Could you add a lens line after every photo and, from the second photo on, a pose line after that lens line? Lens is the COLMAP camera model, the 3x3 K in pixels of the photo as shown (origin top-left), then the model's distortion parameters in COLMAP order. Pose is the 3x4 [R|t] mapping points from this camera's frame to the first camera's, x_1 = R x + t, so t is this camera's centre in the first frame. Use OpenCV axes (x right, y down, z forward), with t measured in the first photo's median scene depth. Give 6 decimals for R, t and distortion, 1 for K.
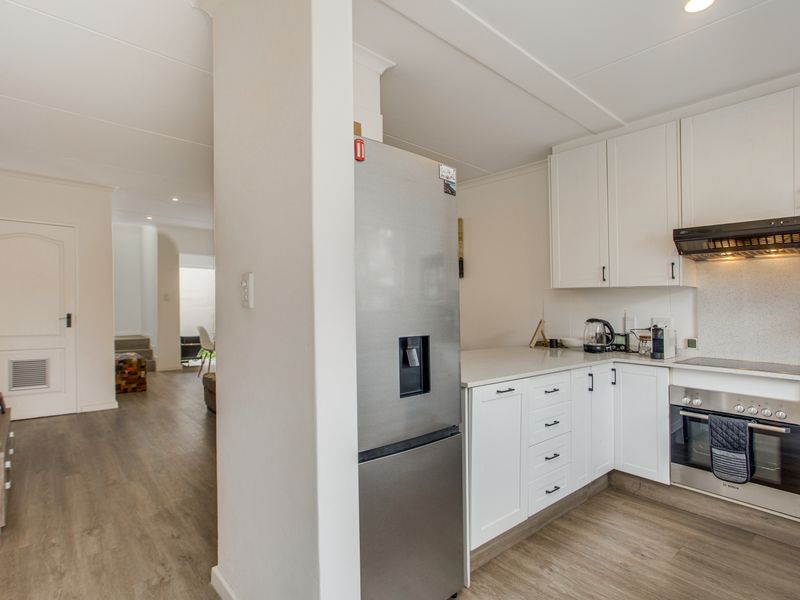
lens RADIAL K [[429.0, 0, 392.3], [0, 429.0, 277.5], [0, 0, 1]] dist [-0.006239, 0.001766]
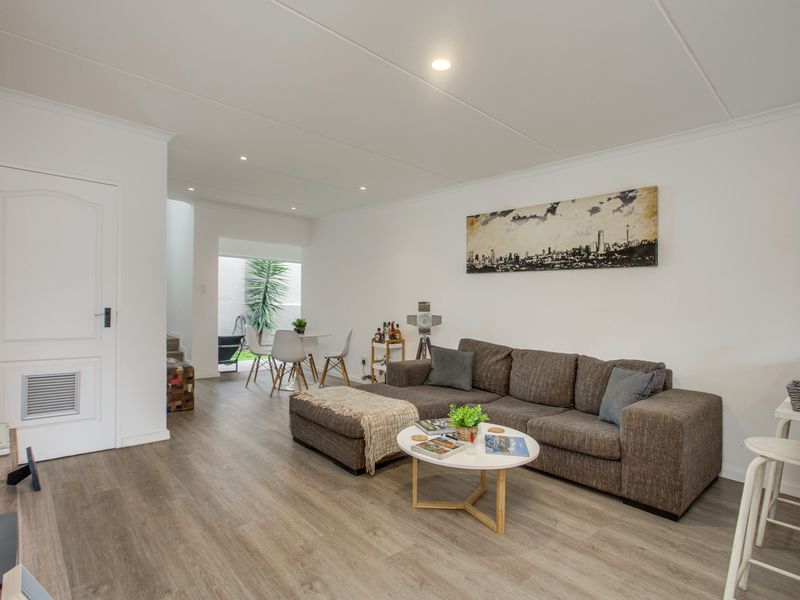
lens RADIAL K [[428.6, 0, 395.4], [0, 428.6, 304.4], [0, 0, 1]] dist [-0.000620, 0.000484]
pose [[0.999542, 0.009778, 0.028646, -0.438302], [-0.011887, 0.997159, 0.074387, 0.027252], [-0.027837, -0.074693, 0.996818, 0.433973]]
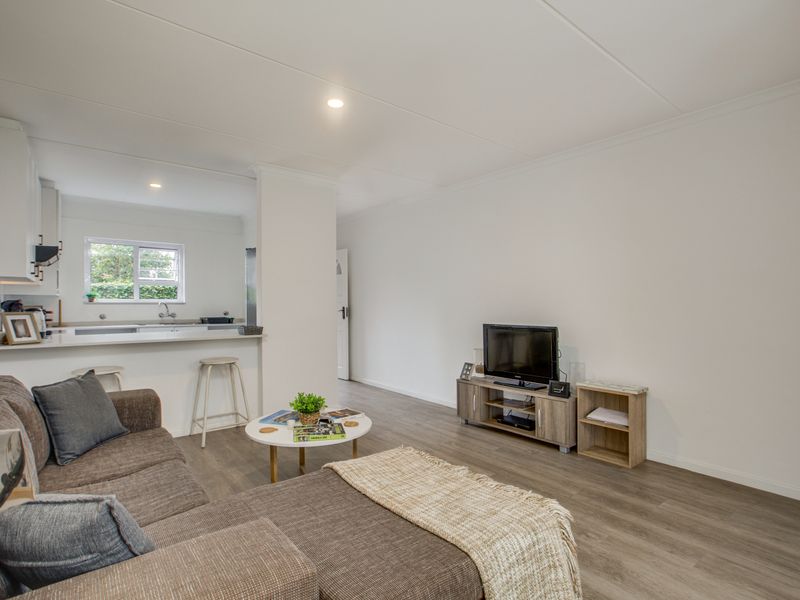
lens RADIAL K [[422.4, 0, 399.7], [0, 422.4, 288.8], [0, 0, 1]] dist [-0.012888, 0.001008]
pose [[-0.998824, -0.018151, 0.044958, -0.503427], [-0.022720, 0.994391, -0.103294, 0.143695], [-0.042831, -0.104194, -0.993634, 2.123272]]
